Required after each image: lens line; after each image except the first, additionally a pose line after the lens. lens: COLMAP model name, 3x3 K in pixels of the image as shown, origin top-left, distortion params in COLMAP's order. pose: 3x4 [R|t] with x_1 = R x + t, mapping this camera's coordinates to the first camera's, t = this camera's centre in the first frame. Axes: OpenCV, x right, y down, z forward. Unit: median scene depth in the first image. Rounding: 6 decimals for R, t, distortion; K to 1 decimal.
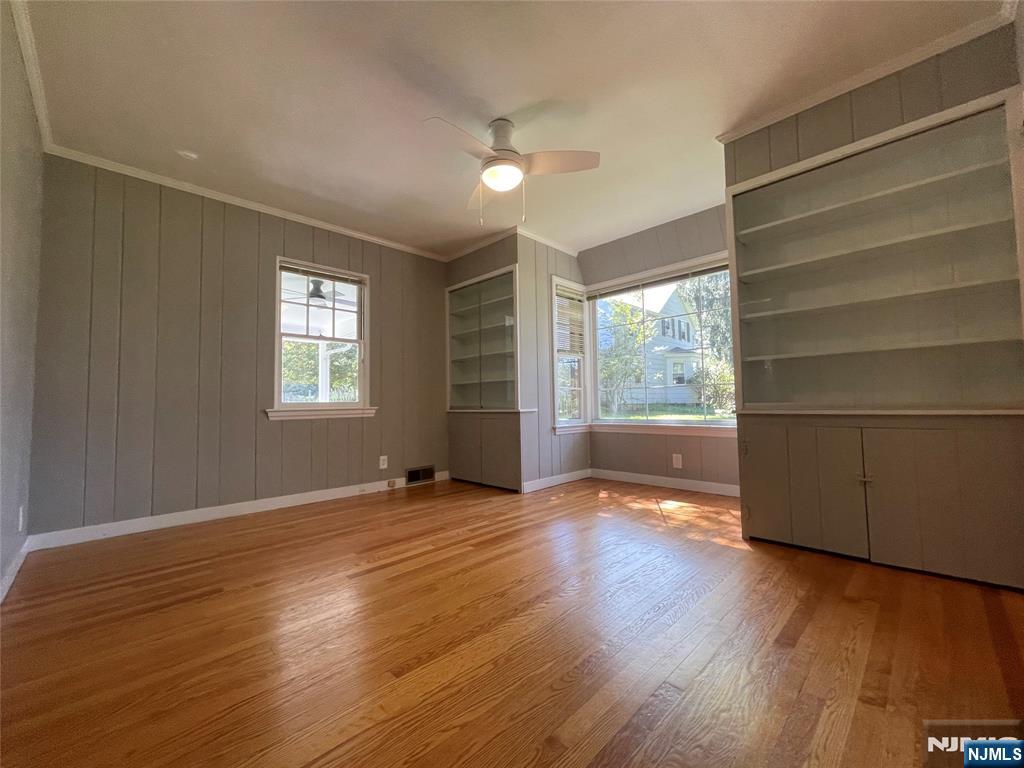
lens RADIAL K [[414.8, 0, 515.5], [0, 414.8, 378.7], [0, 0, 1]] dist [0.003432, 0.000469]
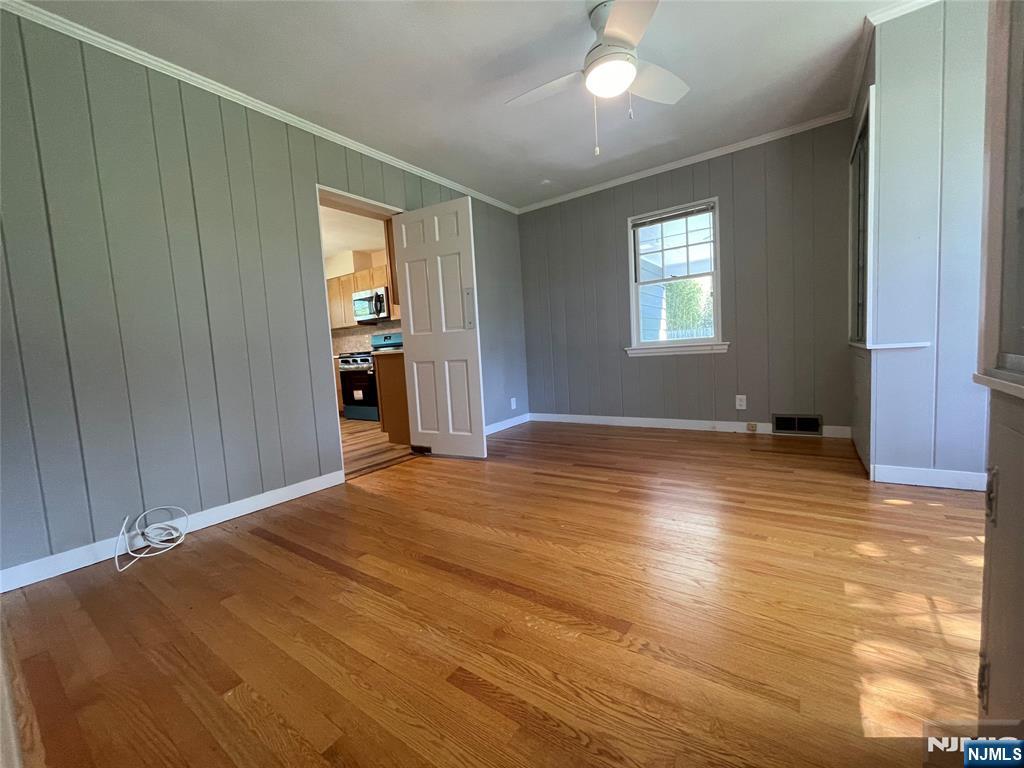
lens RADIAL K [[414.8, 0, 511.7], [0, 414.8, 381.4], [0, 0, 1]] dist [0.003432, 0.000469]
pose [[0.174913, 0.082104, -0.981155, 0.495601], [0.116601, 0.987777, 0.103445, 0.002453], [0.977655, -0.132497, 0.163202, 0.369995]]
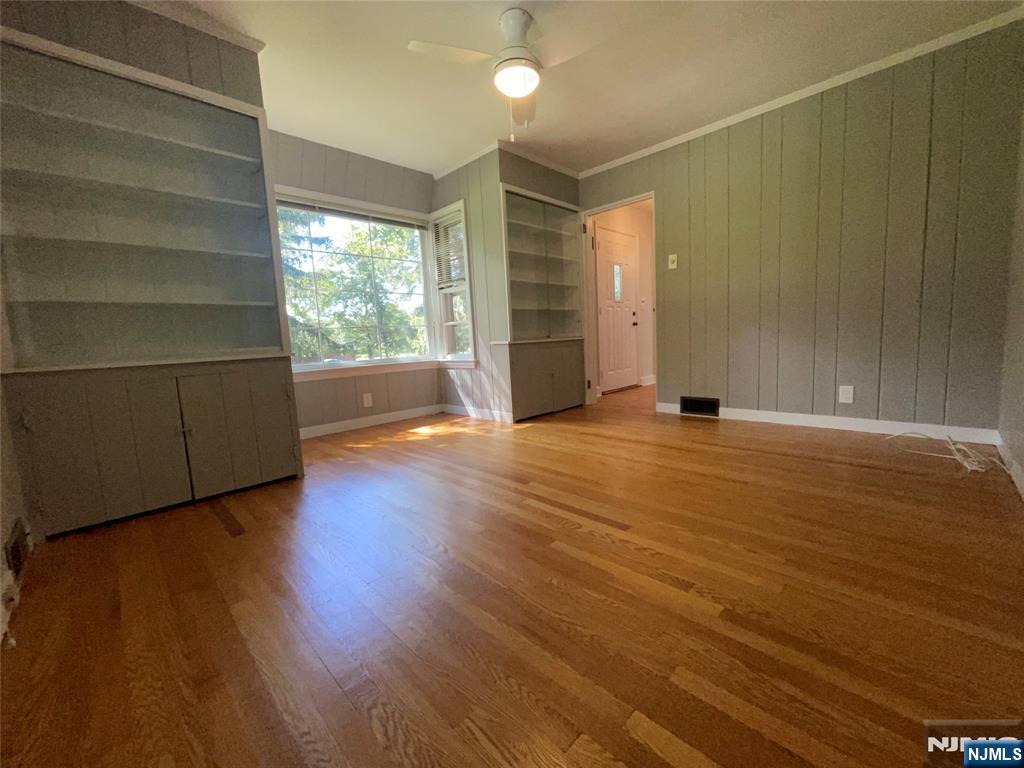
lens RADIAL K [[414.8, 0, 515.5], [0, 414.8, 392.5], [0, 0, 1]] dist [0.003432, 0.000469]
pose [[-0.002797, -0.121616, 0.992573, -0.636942], [-0.018586, 0.992412, 0.121544, 0.045486], [-0.999823, -0.018108, -0.005036, 0.631657]]
